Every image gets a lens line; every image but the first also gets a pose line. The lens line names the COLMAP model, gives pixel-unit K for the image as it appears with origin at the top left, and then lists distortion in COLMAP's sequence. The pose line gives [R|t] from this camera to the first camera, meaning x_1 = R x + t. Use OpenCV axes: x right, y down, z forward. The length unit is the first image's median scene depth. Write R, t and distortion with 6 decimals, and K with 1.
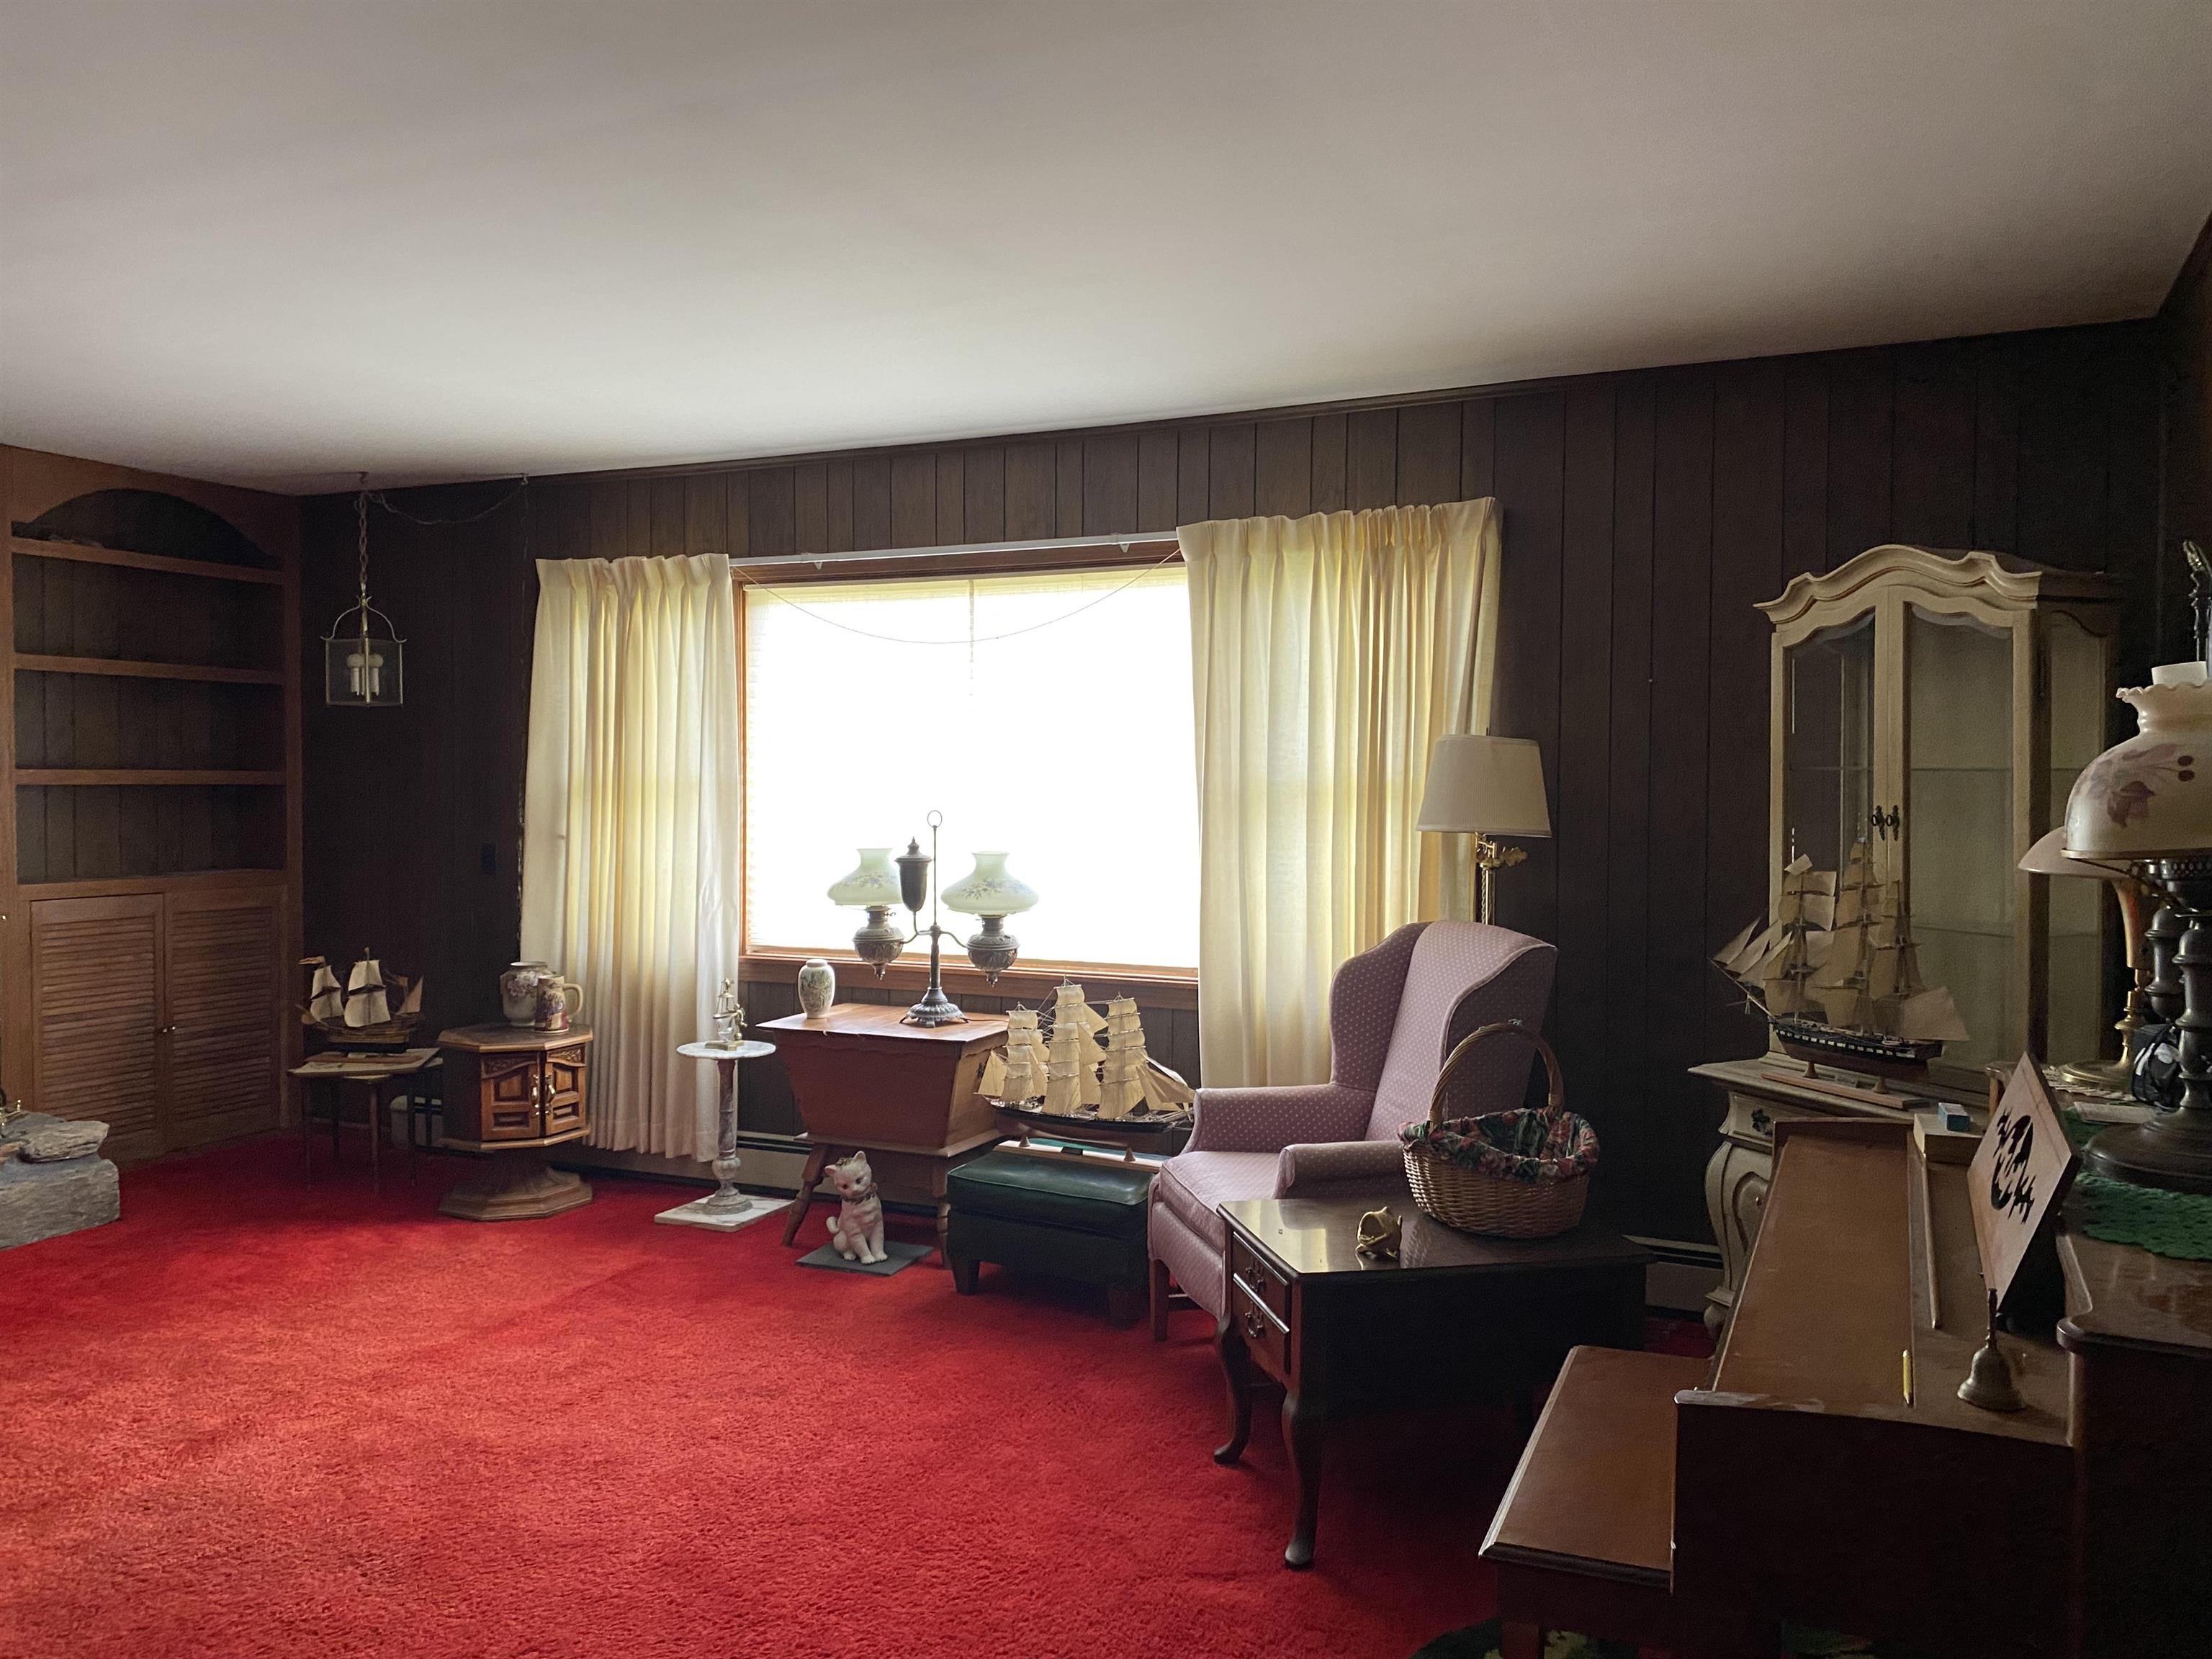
lens RADIAL K [[1686.3, 0, 1117.2], [0, 1686.3, 825.5], [0, 0, 1]] dist [0.034304, -0.024137]
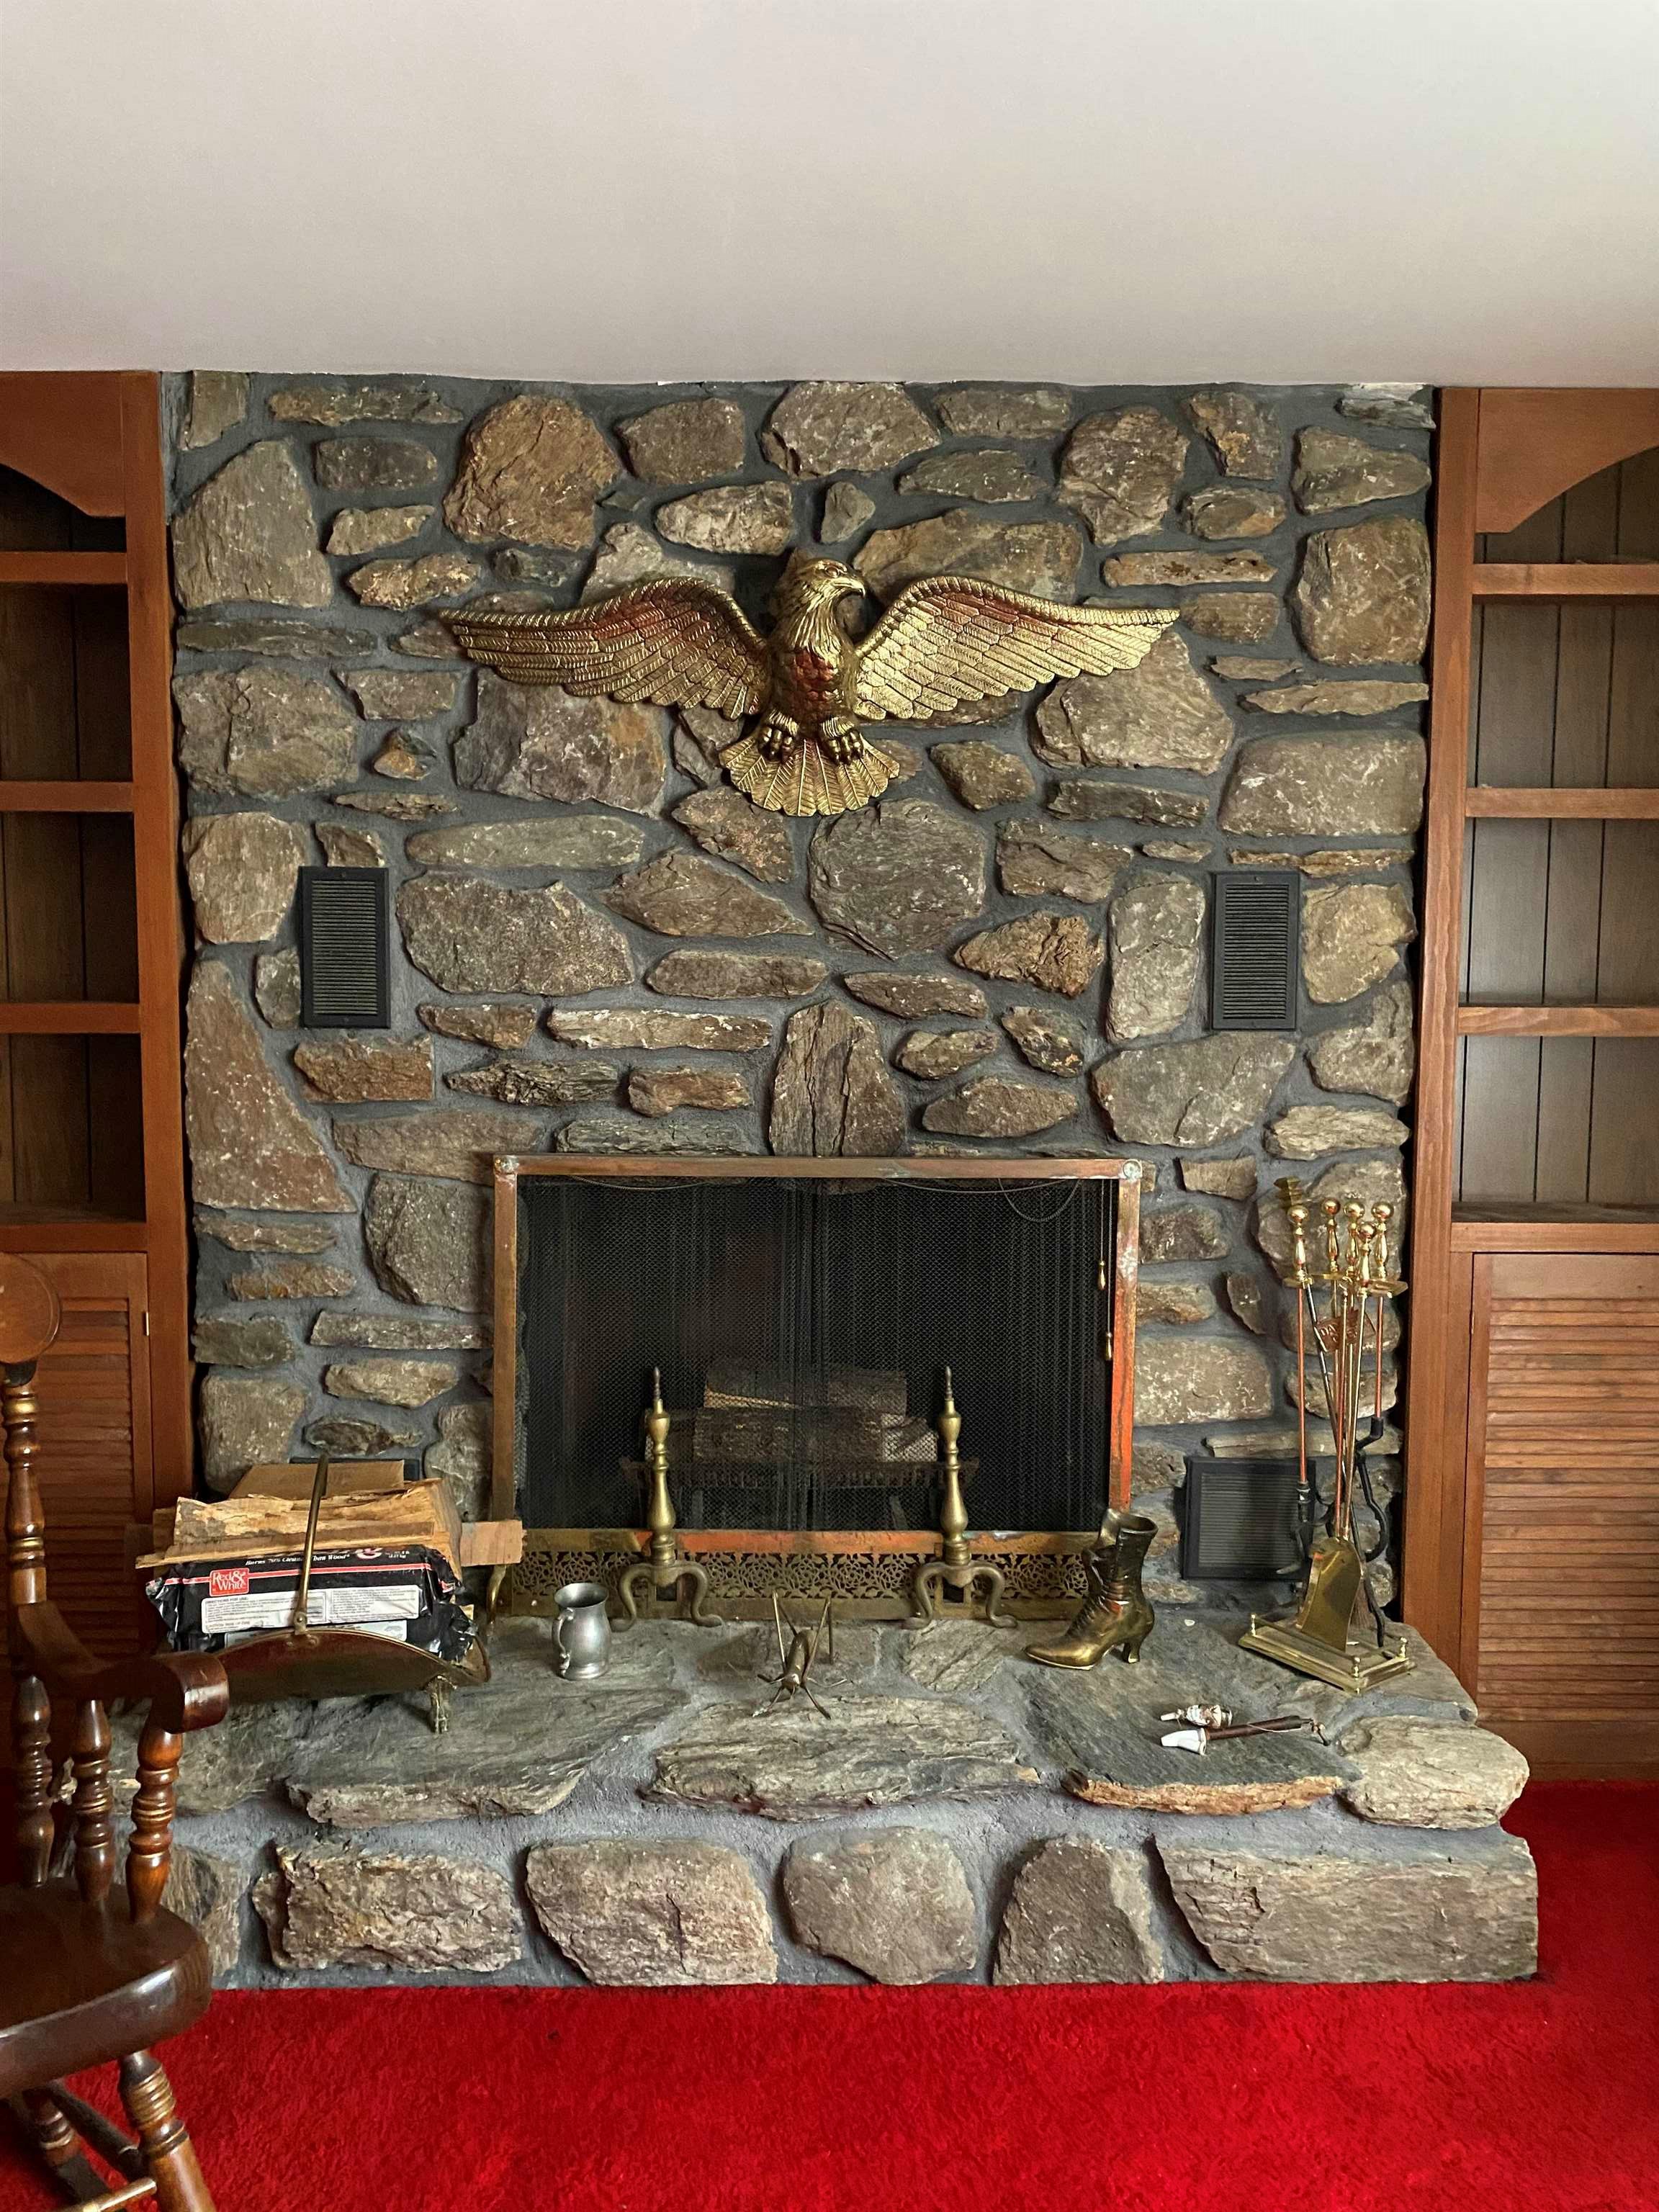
lens RADIAL K [[1686.3, 0, 840.9], [0, 1686.3, 1087.5], [0, 0, 1]] dist [0.034304, -0.024137]
pose [[0.436710, 0.073761, -0.896573, -0.242195], [-0.030548, 0.997274, 0.067166, -0.036192], [0.899083, -0.001943, 0.437773, 0.566833]]
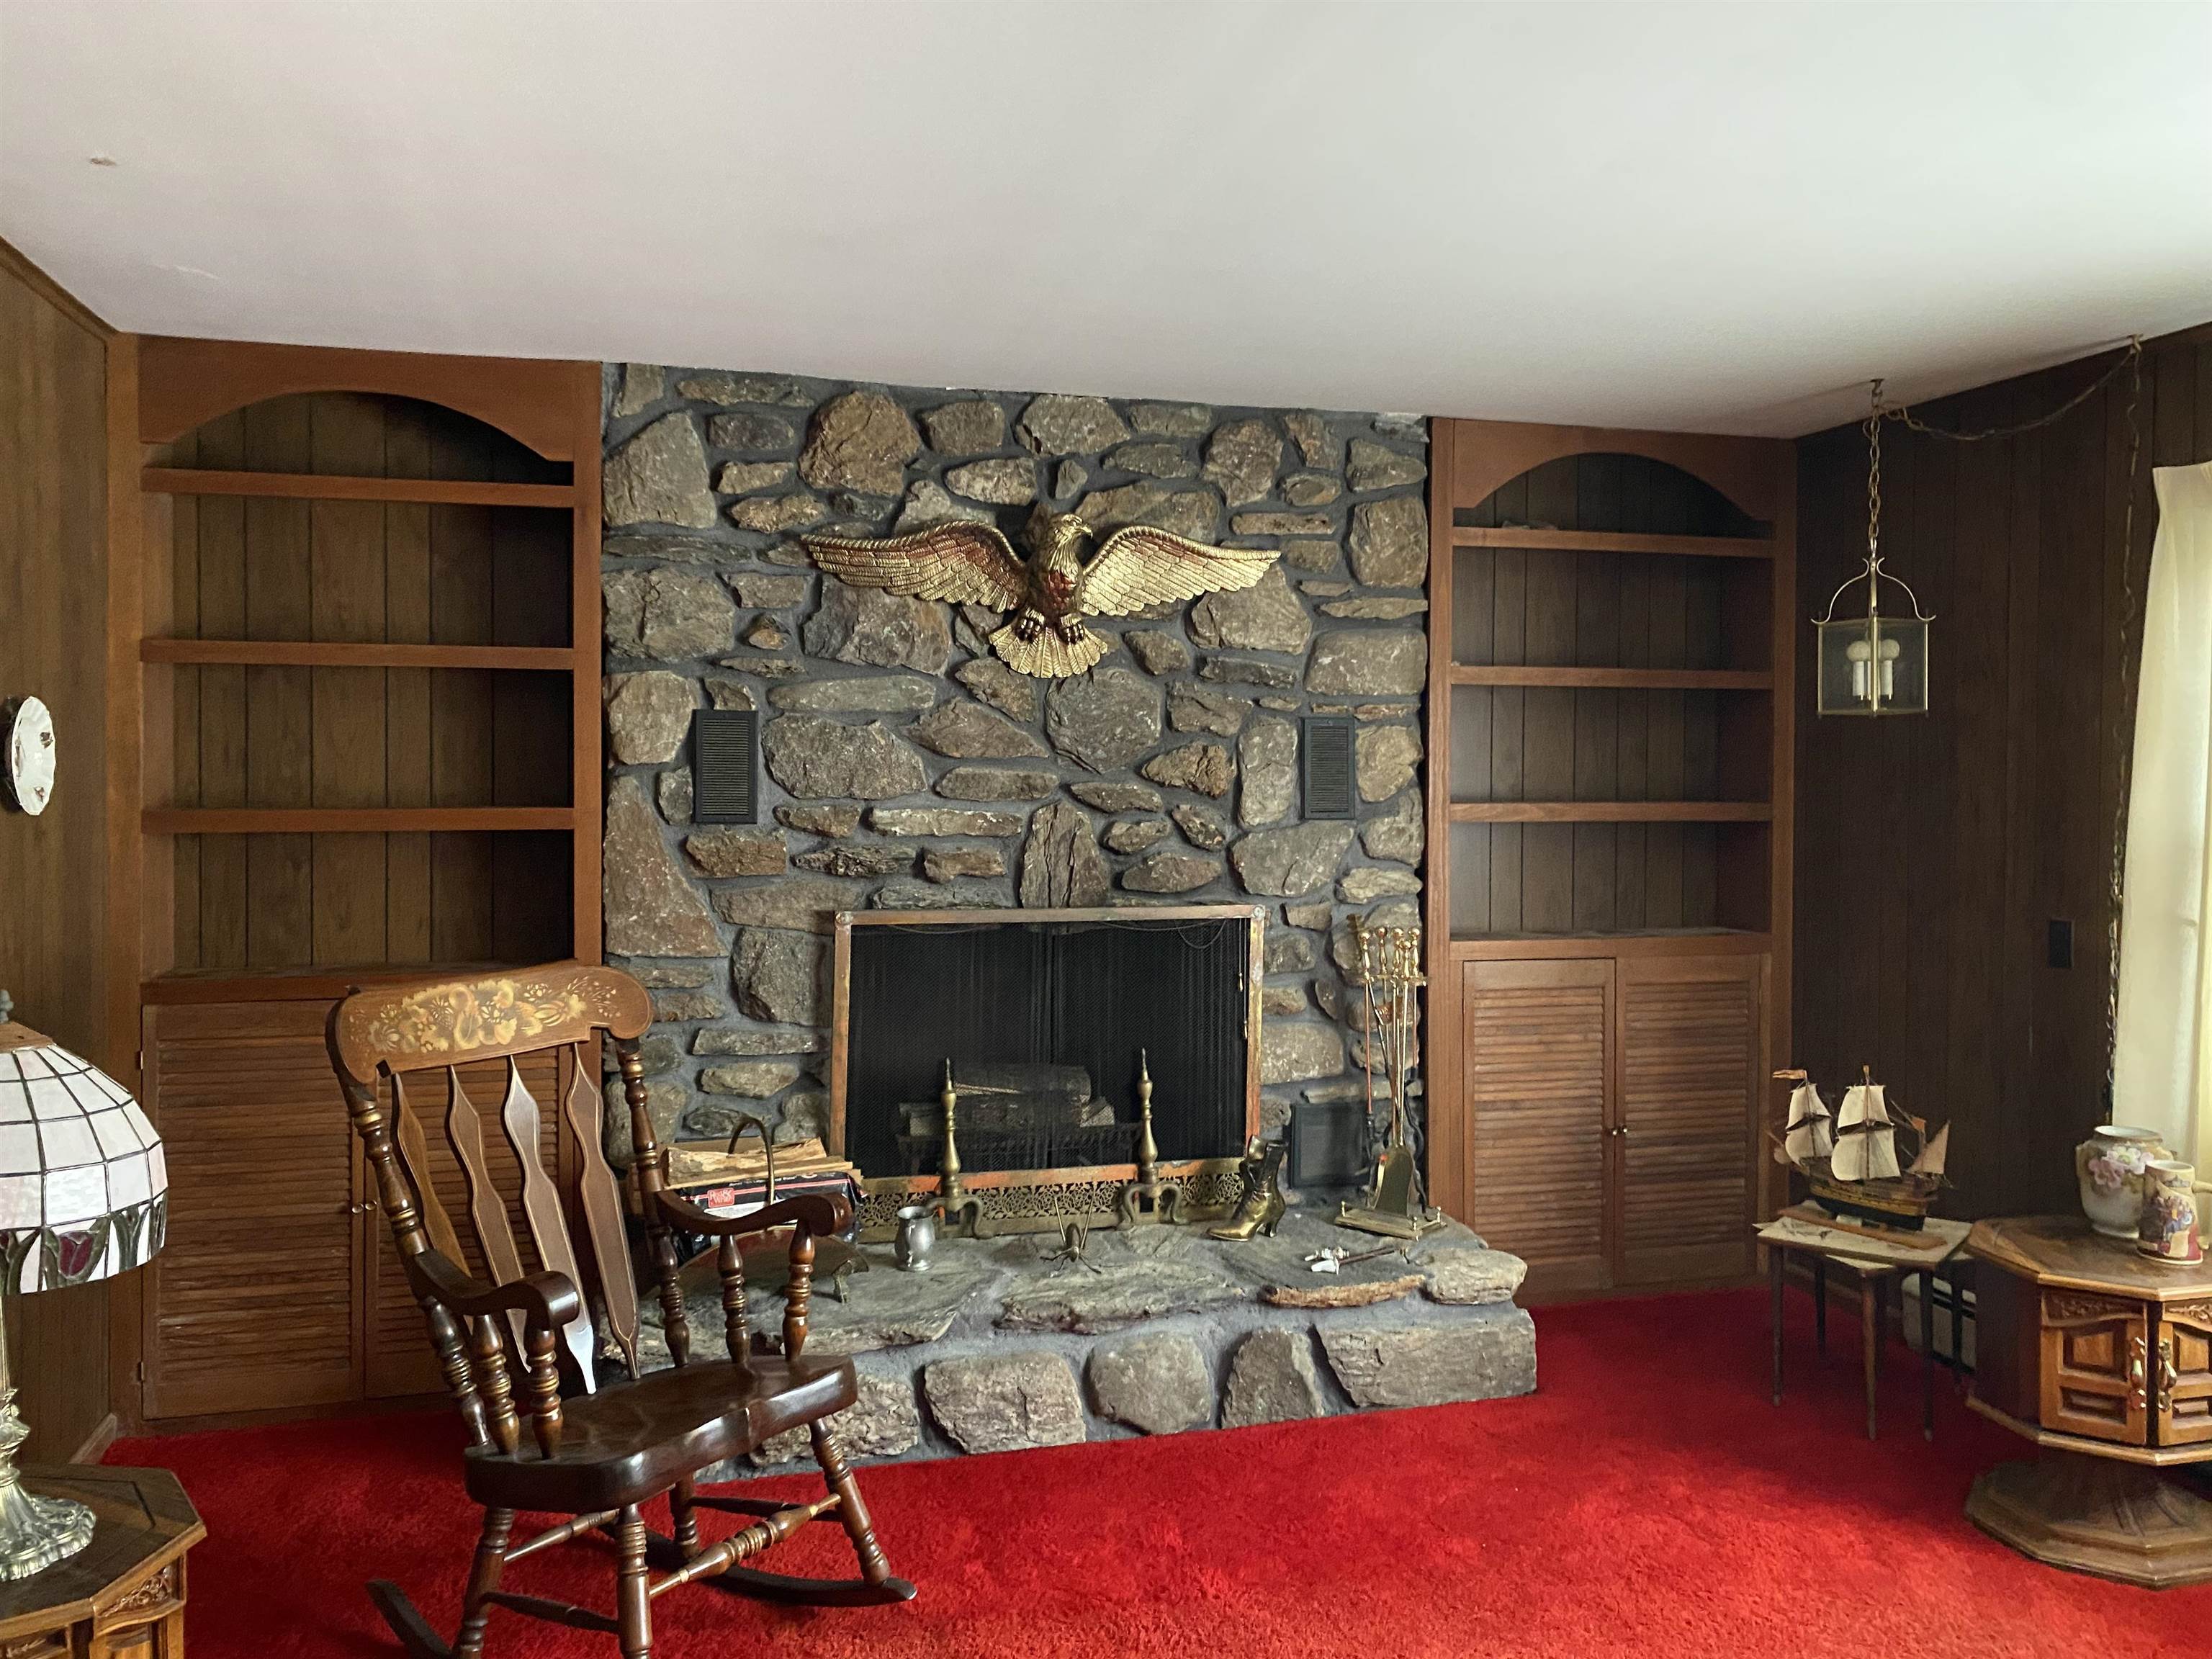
lens RADIAL K [[1686.3, 0, 1101.6], [0, 1686.3, 801.3], [0, 0, 1]] dist [0.034304, -0.024137]
pose [[0.645363, 0.011401, -0.763791, -0.118327], [-0.023587, 0.999709, -0.005007, -0.024925], [0.763512, 0.021247, 0.645444, 0.318359]]
